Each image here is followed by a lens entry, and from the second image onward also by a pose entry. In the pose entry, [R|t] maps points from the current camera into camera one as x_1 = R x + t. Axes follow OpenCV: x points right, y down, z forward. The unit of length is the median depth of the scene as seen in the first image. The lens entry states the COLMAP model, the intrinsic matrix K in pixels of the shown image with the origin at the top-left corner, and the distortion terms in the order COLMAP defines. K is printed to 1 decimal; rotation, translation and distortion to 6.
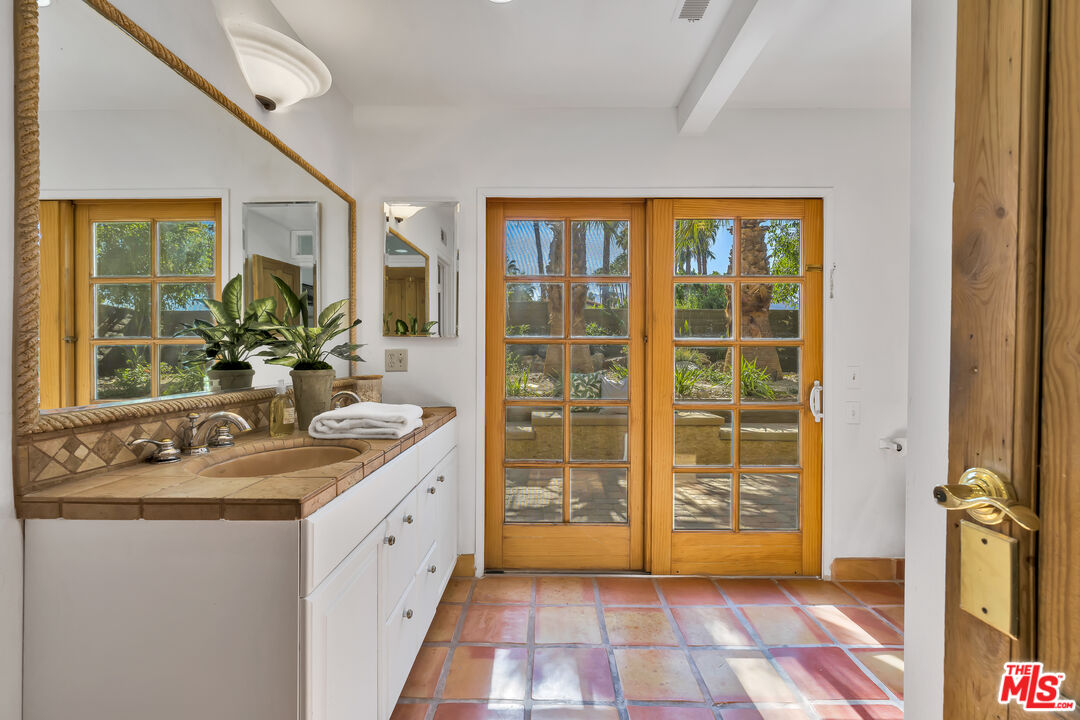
lens RADIAL K [[448.1, 0, 535.1], [0, 448.1, 355.5], [0, 0, 1]] dist [-0.000658, -0.000894]
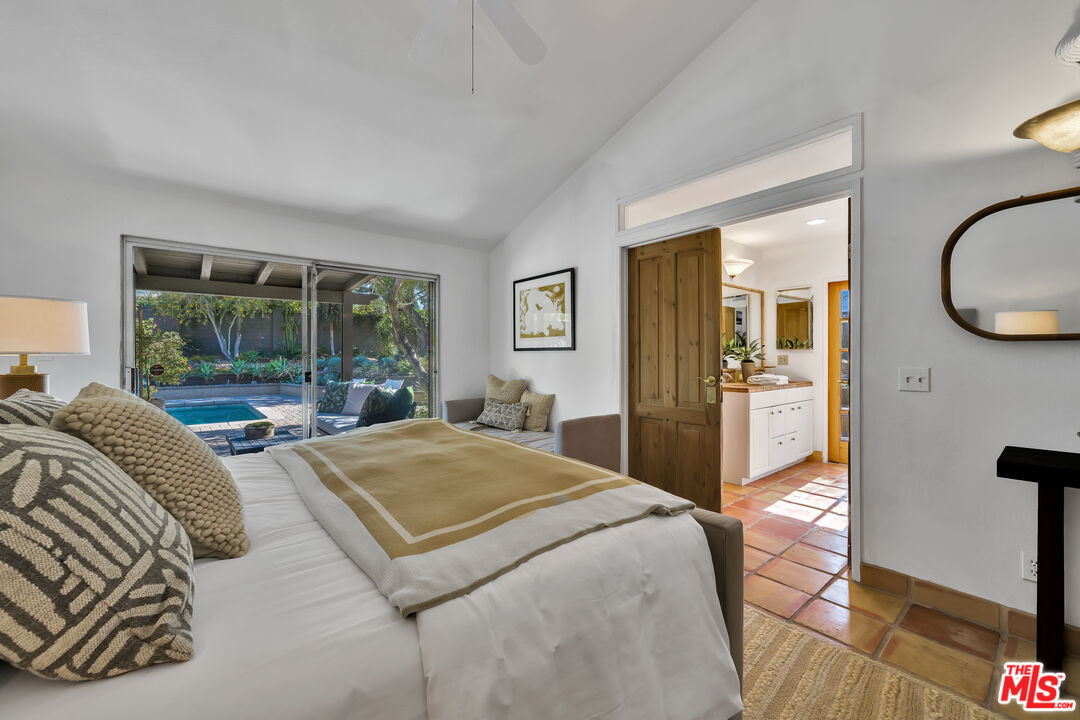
lens RADIAL K [[448.1, 0, 533.9], [0, 448.1, 354.0], [0, 0, 1]] dist [-0.000658, -0.000894]
pose [[0.641131, -0.003905, -0.767421, 0.816158], [-0.000857, 0.999983, -0.005804, -0.006980], [0.767431, 0.004379, 0.641117, -1.862219]]
